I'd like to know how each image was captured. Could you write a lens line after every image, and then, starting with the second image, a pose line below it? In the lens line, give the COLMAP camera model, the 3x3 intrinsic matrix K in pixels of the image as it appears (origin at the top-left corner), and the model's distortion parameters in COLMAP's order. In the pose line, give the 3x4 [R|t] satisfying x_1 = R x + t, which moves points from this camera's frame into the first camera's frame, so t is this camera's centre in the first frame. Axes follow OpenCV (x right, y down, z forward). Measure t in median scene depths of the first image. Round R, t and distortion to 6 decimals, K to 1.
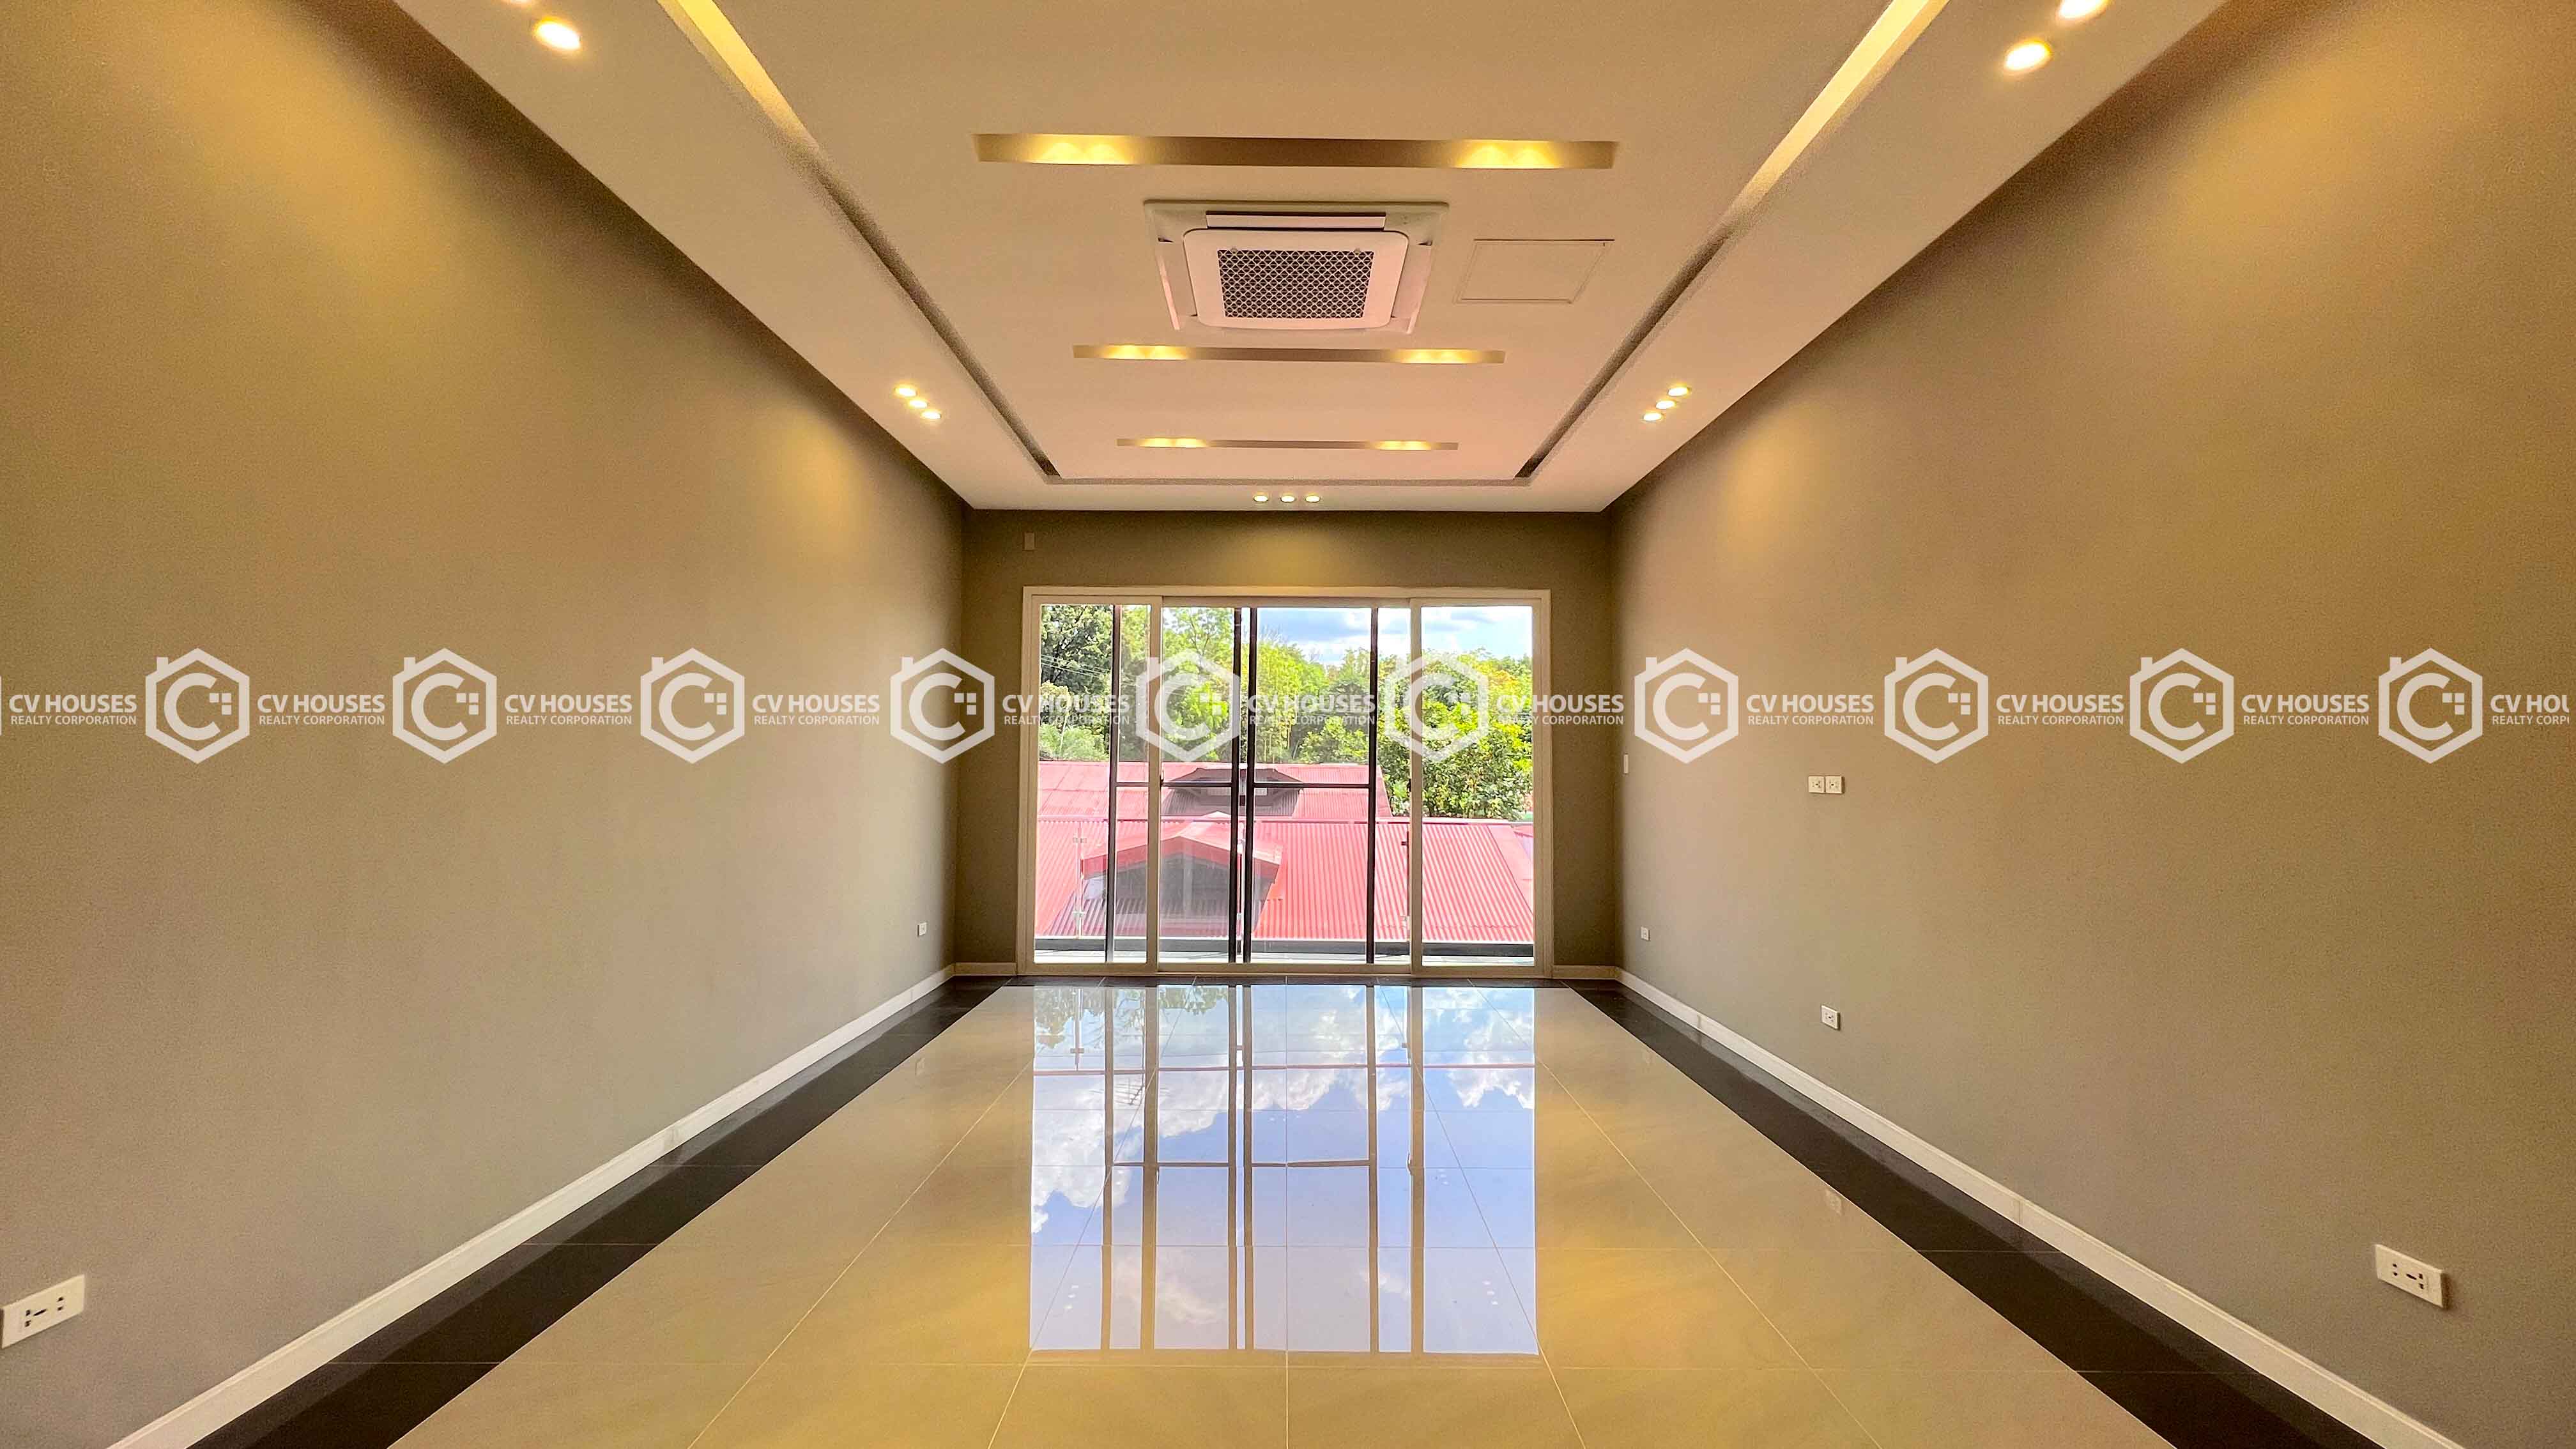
lens RADIAL K [[1028.9, 0, 1288.0], [0, 1028.9, 724.5], [0, 0, 1]] dist [0.001194, 0.000138]
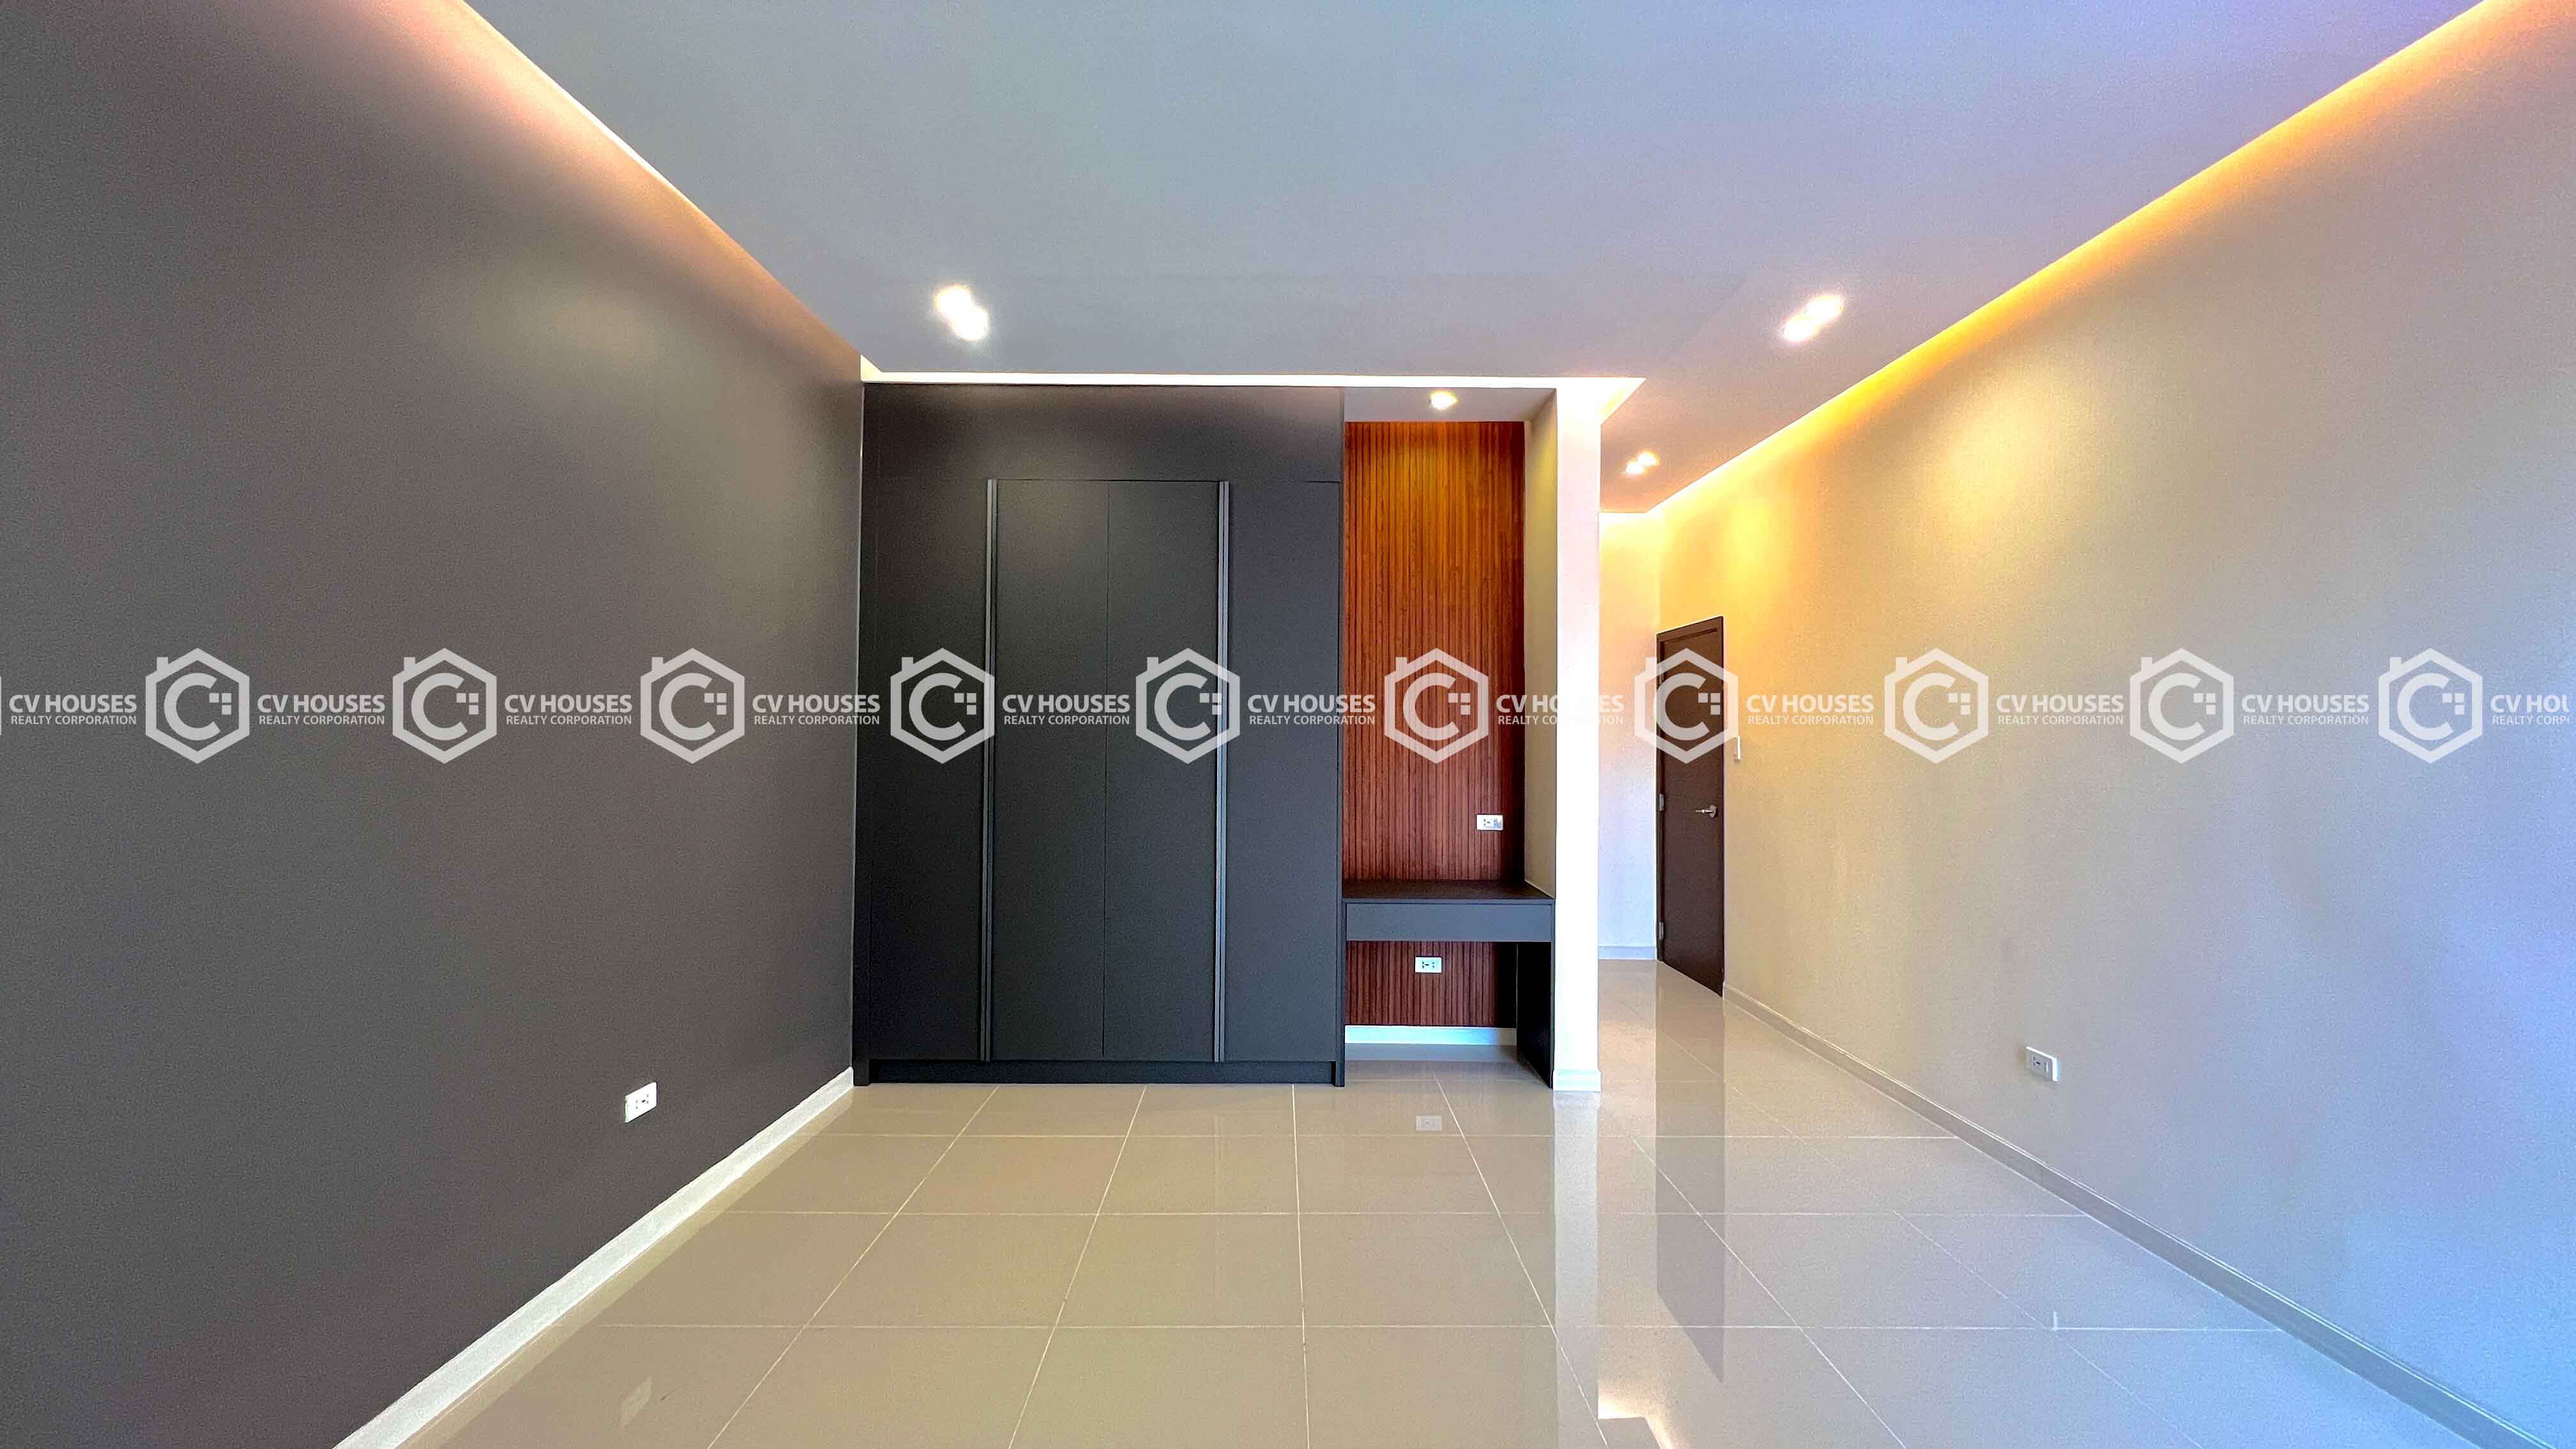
lens RADIAL K [[1033.6, 0, 1288.0], [0, 1033.6, 724.5], [0, 0, 1]] dist [0.000825, 0.000073]
pose [[1.000000, 0.000121, -0.000159, 1.207249], [-0.000121, 1.000000, -0.000219, 0.000009], [0.000159, 0.000219, 1.000000, -0.001778]]
